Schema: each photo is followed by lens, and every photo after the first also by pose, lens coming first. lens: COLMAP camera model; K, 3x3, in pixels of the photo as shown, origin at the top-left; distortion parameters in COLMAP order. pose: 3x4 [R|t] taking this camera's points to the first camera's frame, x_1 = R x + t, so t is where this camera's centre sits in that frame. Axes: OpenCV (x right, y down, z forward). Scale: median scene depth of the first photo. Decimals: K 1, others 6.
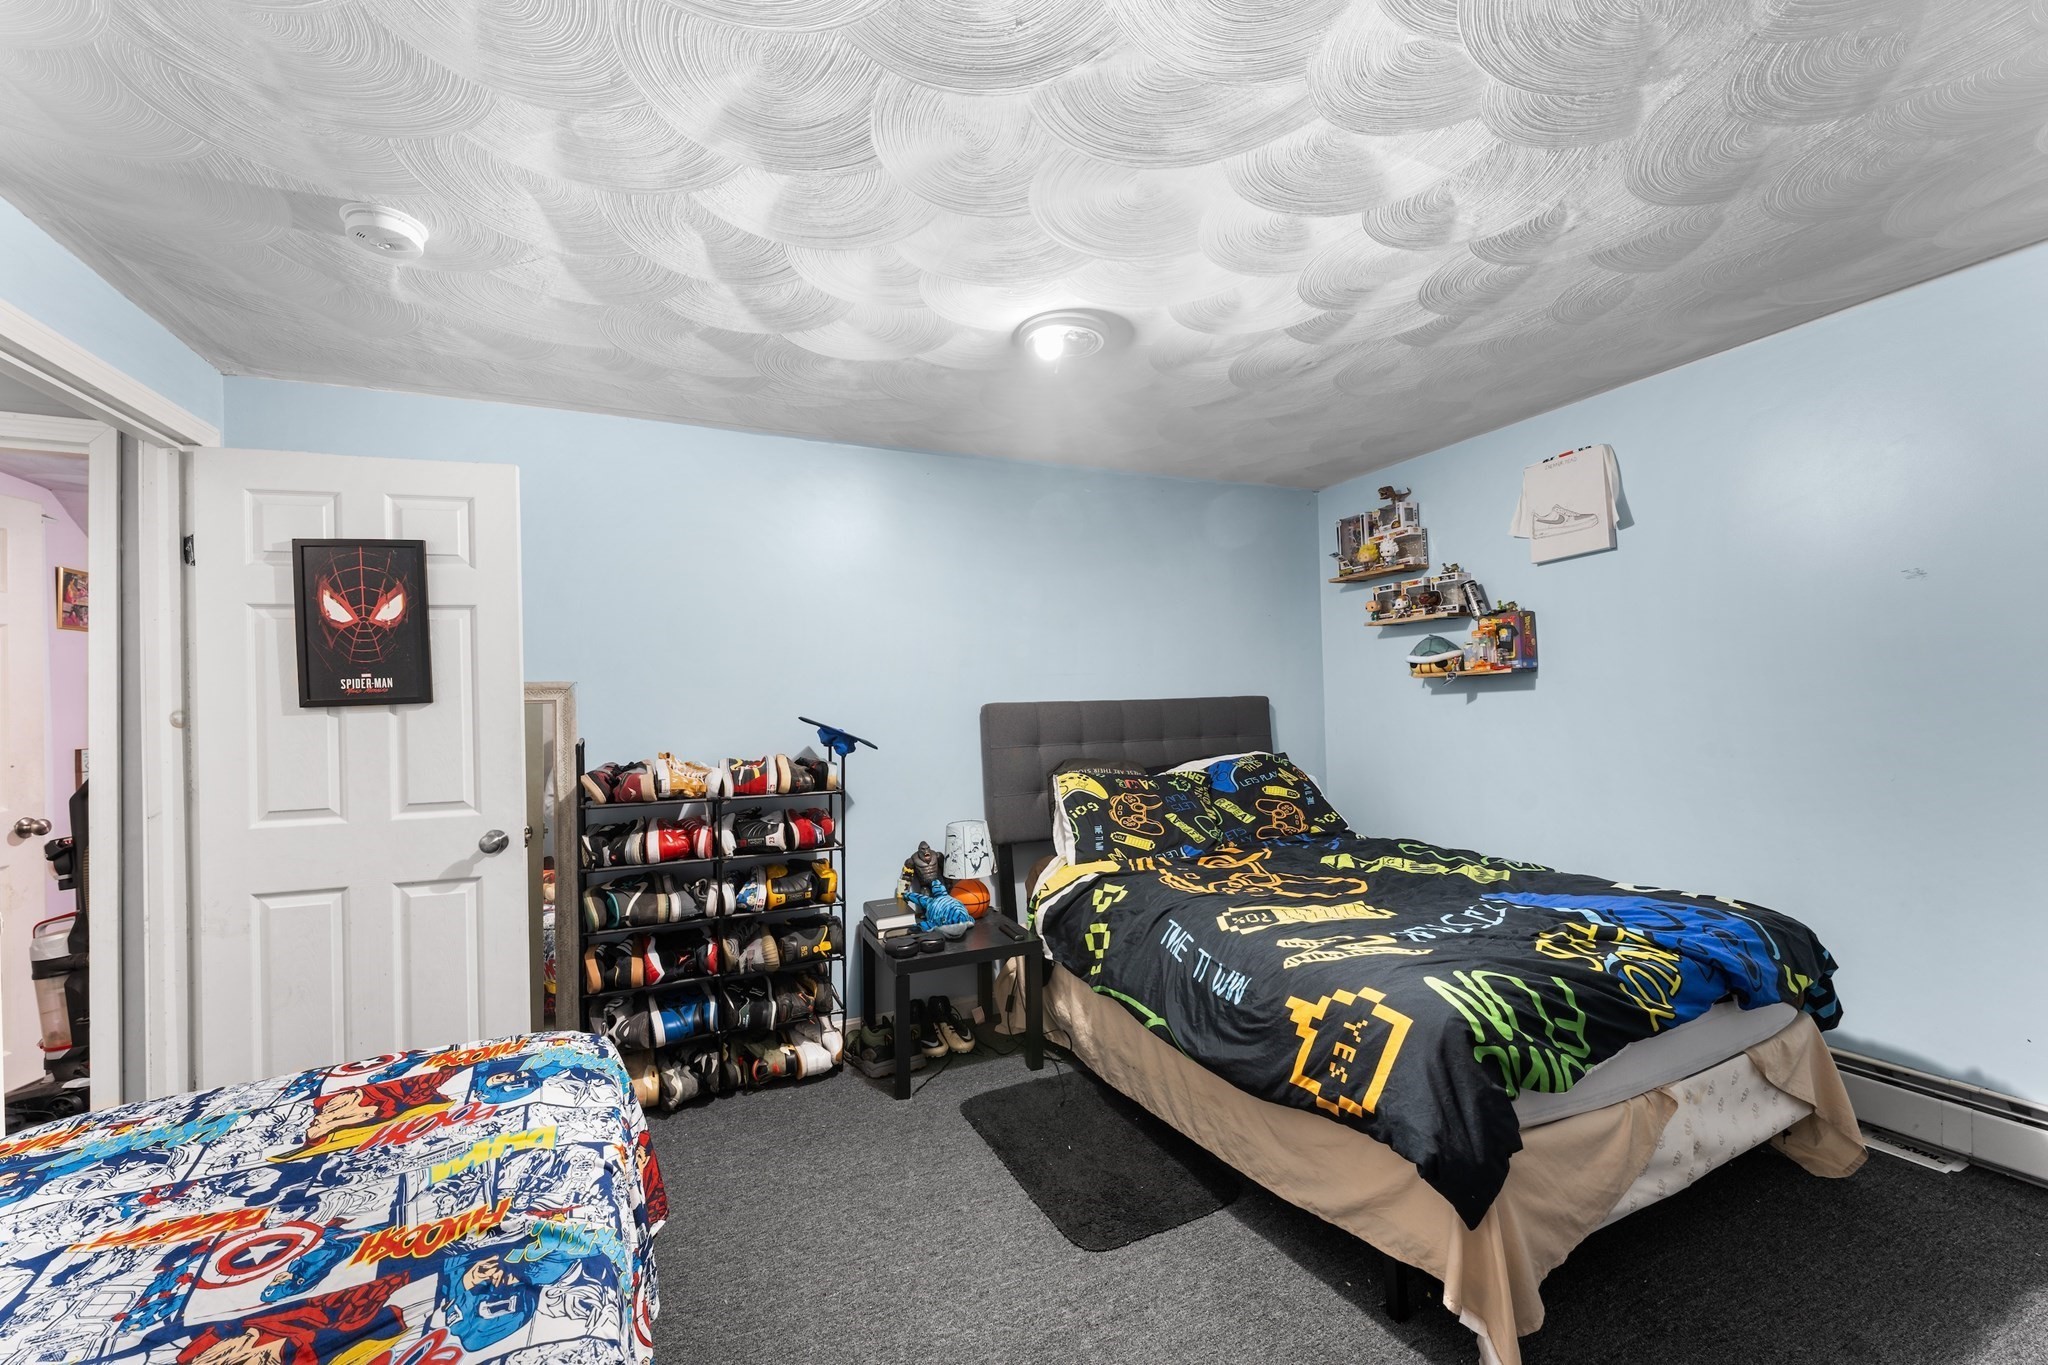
lens RADIAL K [[812.5, 0, 1016.3], [0, 812.5, 687.9], [0, 0, 1]] dist [0.001131, -0.000225]
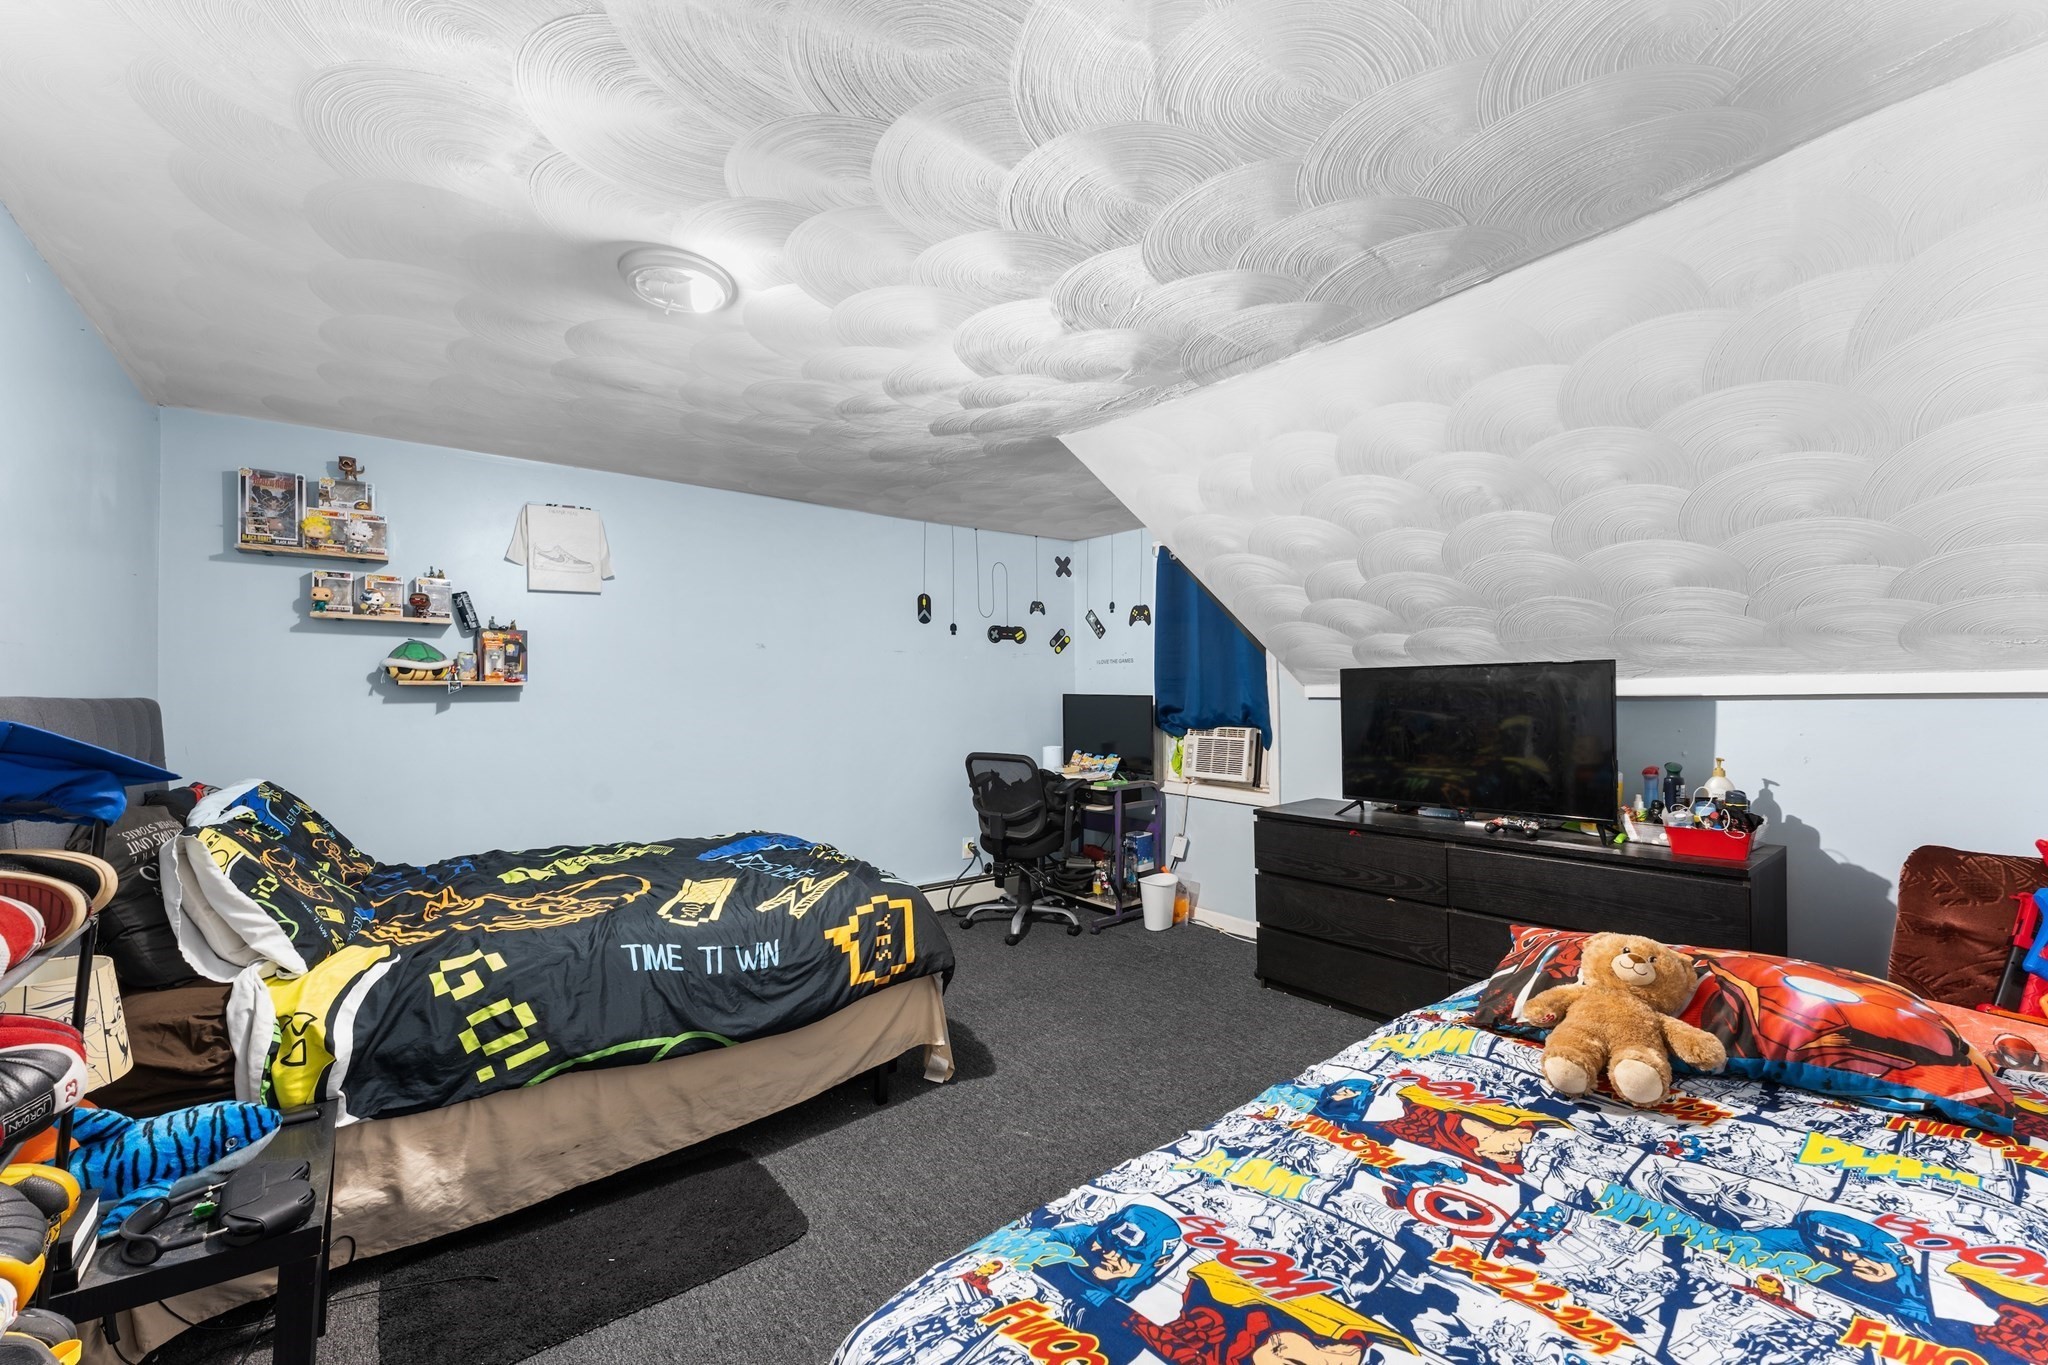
lens RADIAL K [[812.5, 0, 1016.3], [0, 812.5, 687.9], [0, 0, 1]] dist [0.001131, -0.000225]
pose [[-0.221383, 0.043433, 0.974219, -0.812549], [-0.015236, 0.998732, -0.047988, 0.036407], [-0.975068, -0.025467, -0.220440, 0.791997]]
